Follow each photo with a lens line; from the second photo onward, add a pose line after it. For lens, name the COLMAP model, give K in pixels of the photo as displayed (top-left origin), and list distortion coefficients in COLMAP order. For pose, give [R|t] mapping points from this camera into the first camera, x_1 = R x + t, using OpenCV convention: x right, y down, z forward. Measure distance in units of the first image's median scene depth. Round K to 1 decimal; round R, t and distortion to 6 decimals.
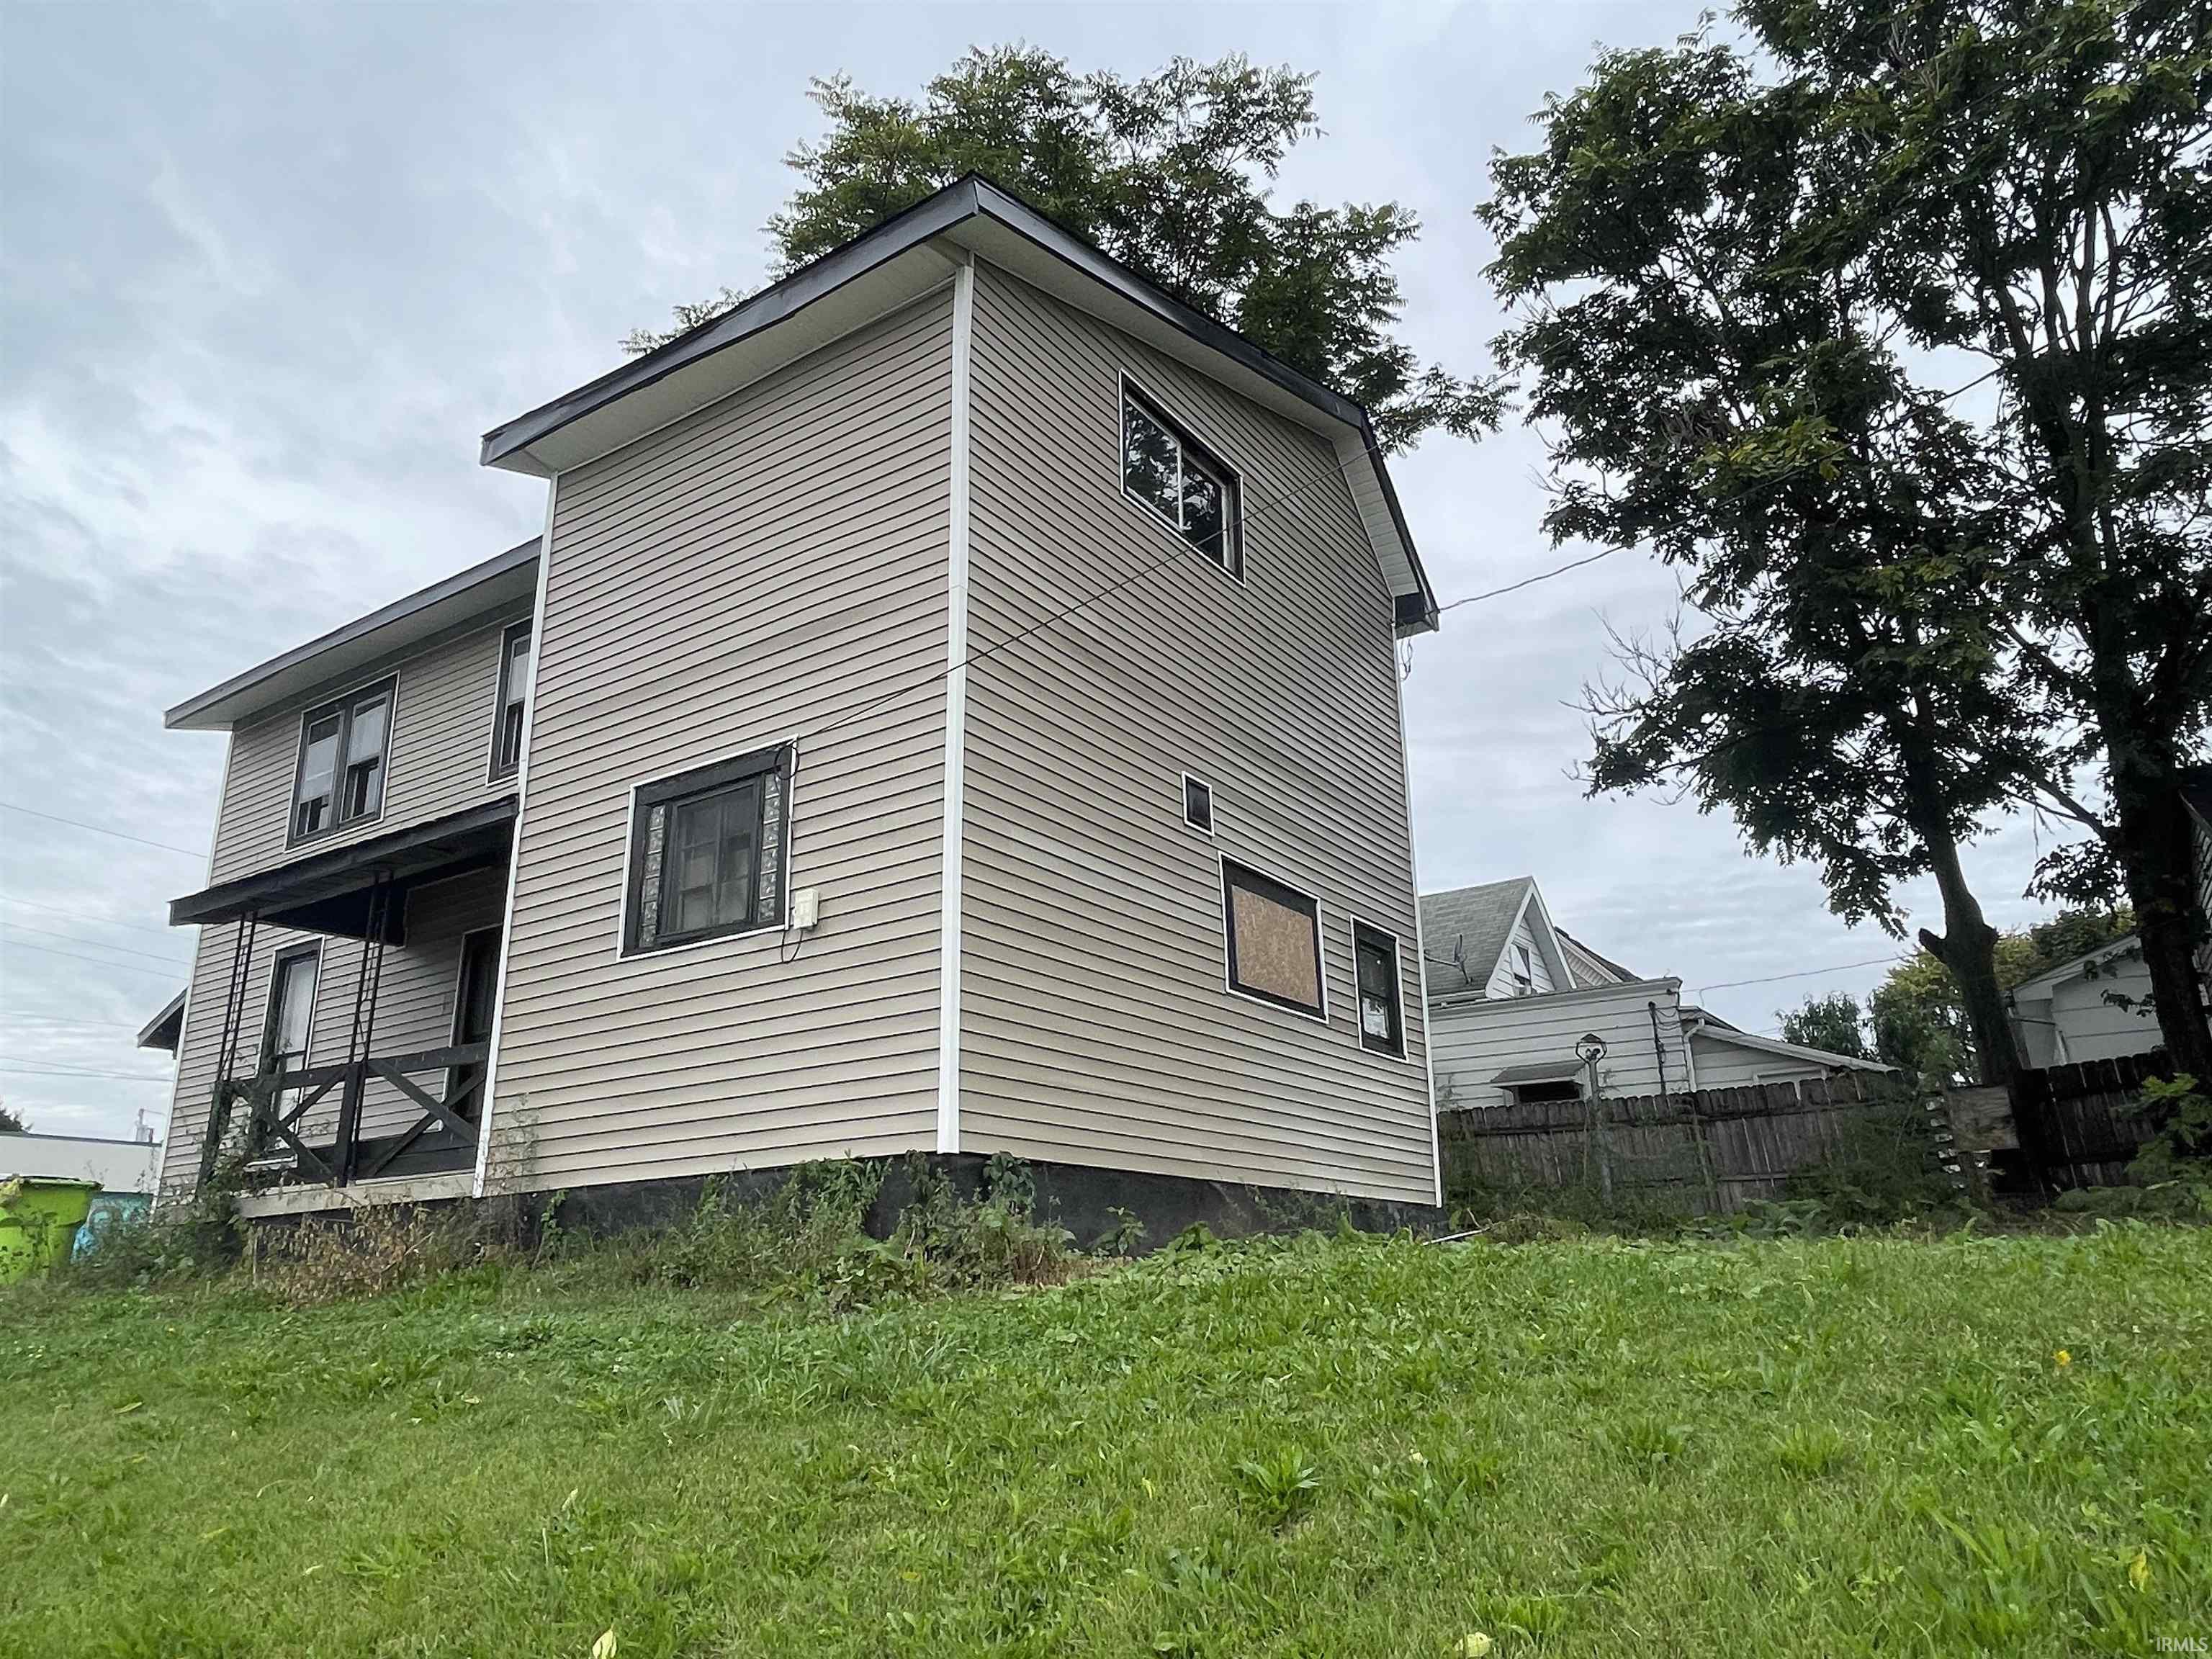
lens RADIAL K [[1469.0, 0, 1106.0], [0, 1469.0, 829.5], [0, 0, 1]] dist [0.003010, -0.001553]
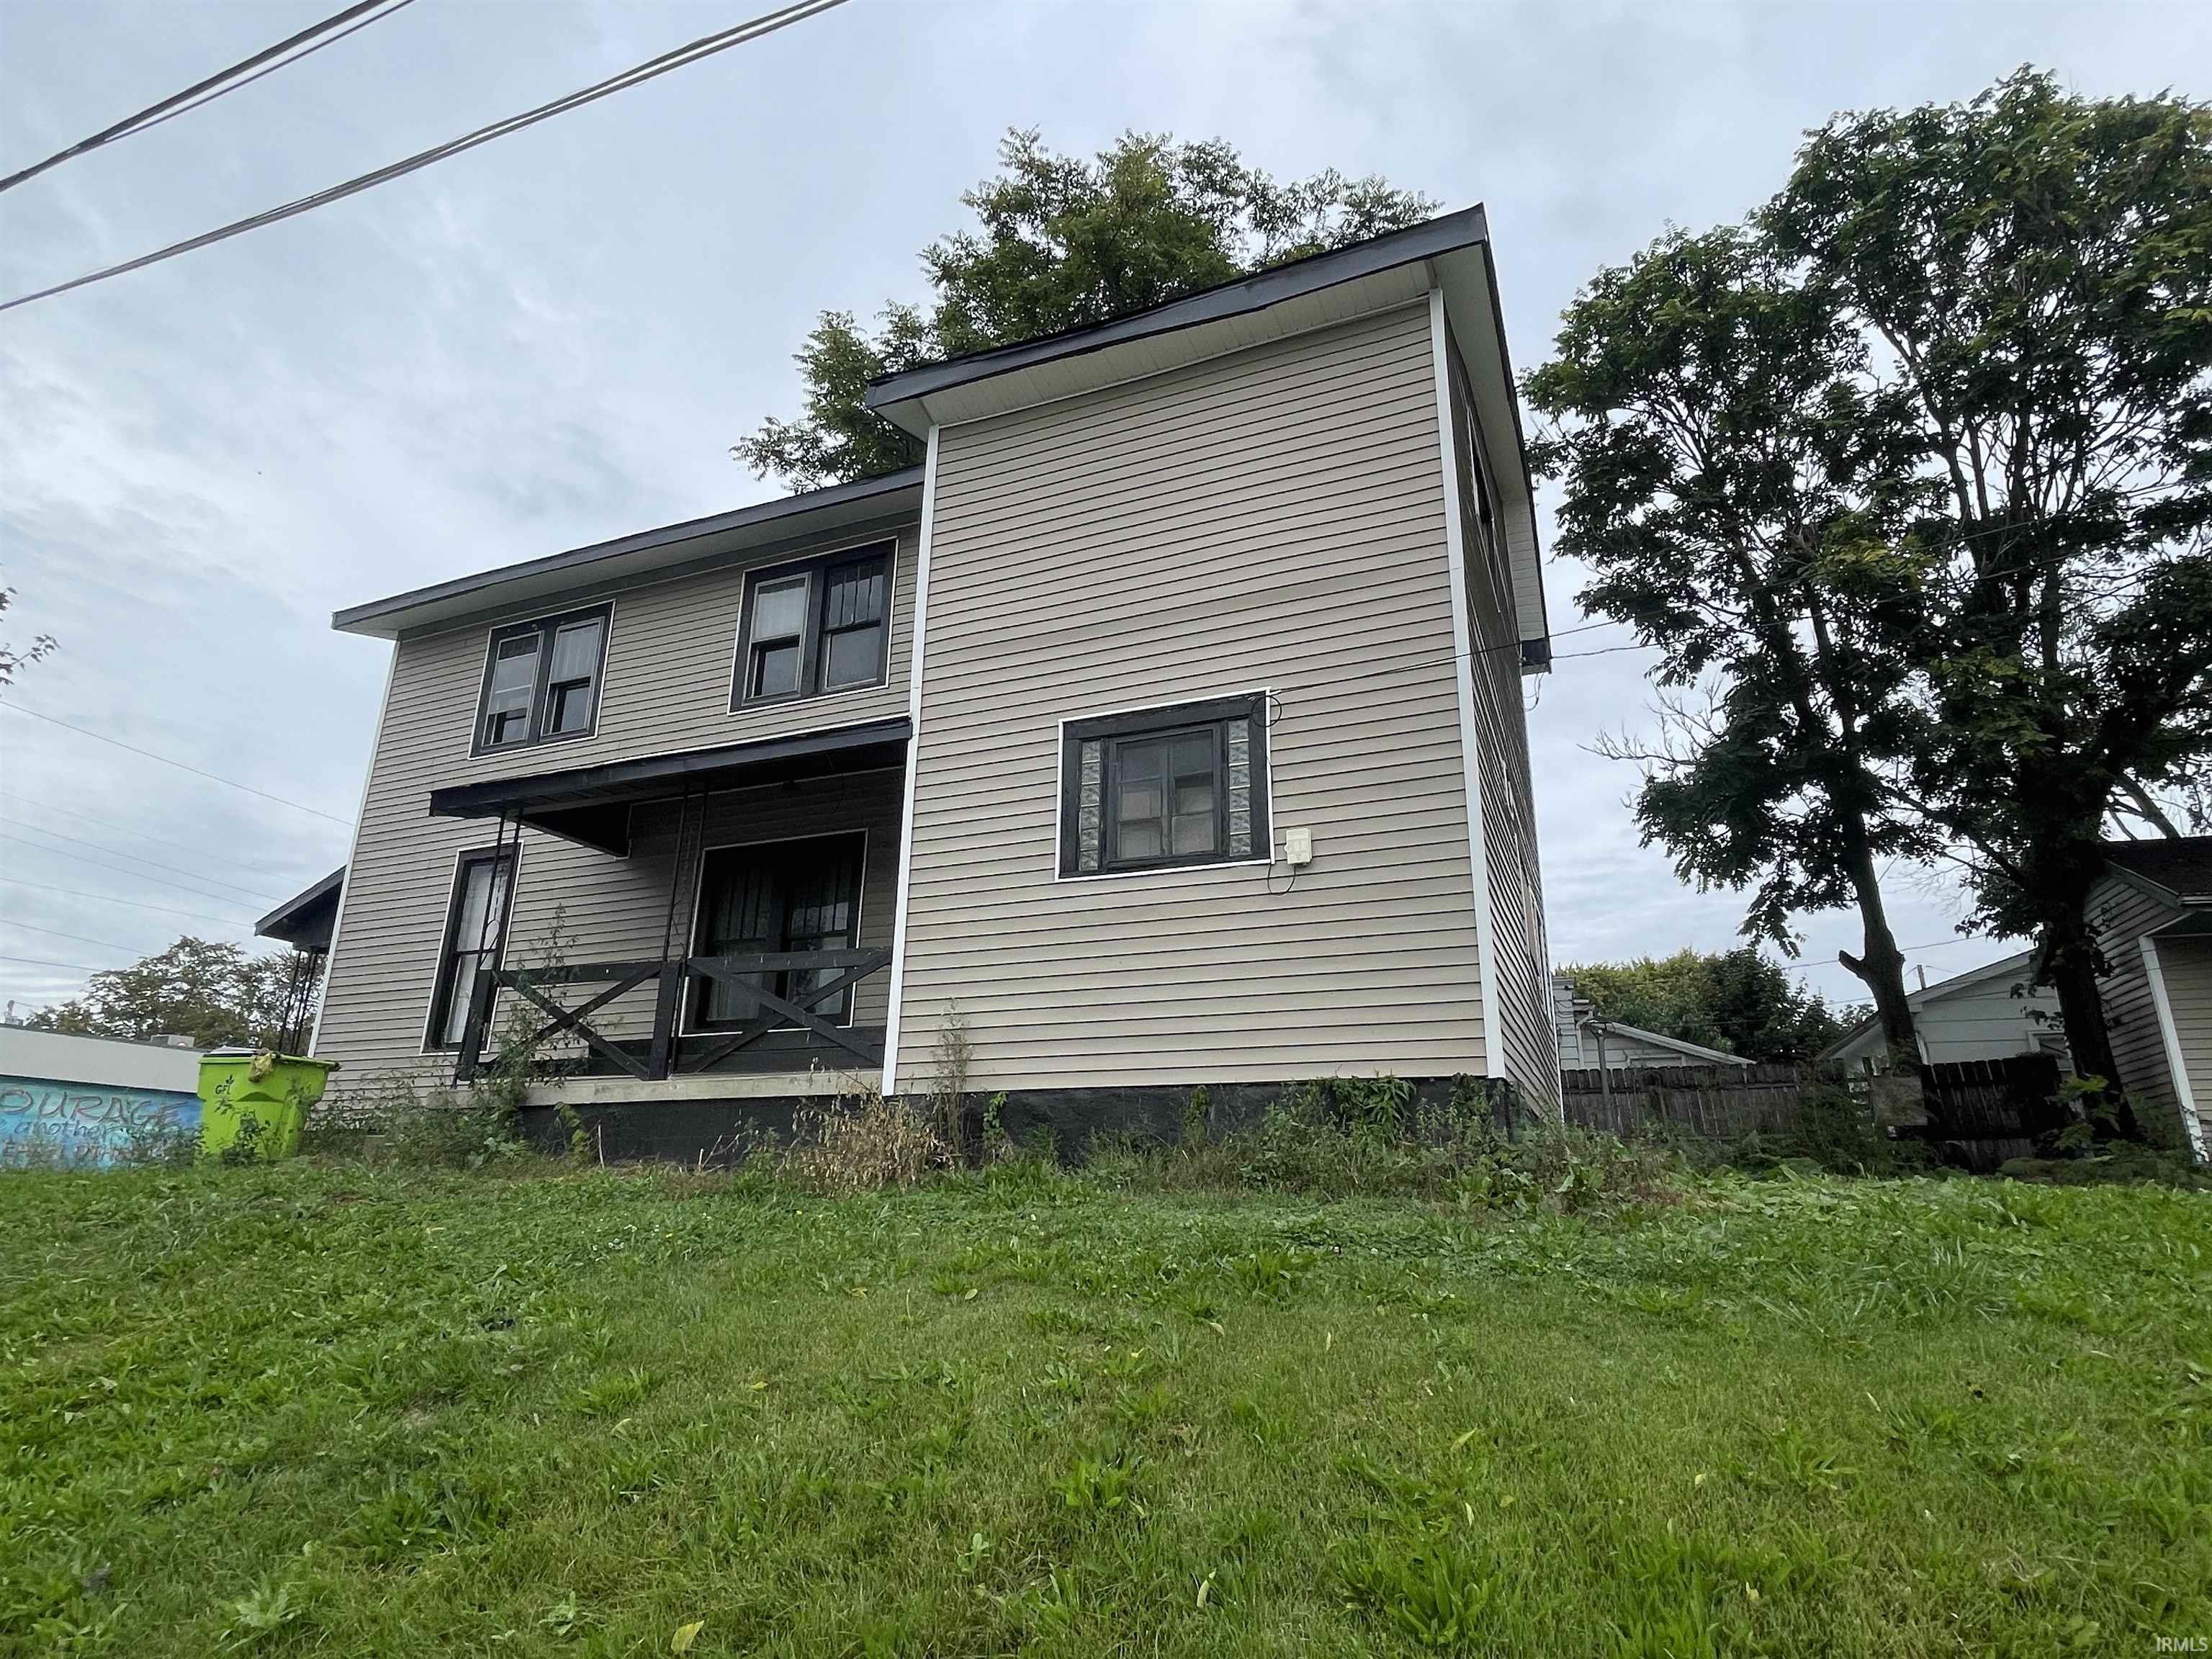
lens RADIAL K [[1191.8, 0, 1106.0], [0, 1191.8, 829.5], [0, 0, 1]] dist [0.044158, -0.063393]
pose [[0.980317, 0.093640, 0.173810, -0.427583], [-0.092812, 0.995600, -0.012907, 0.057028], [-0.174254, -0.003478, 0.984695, 0.134153]]
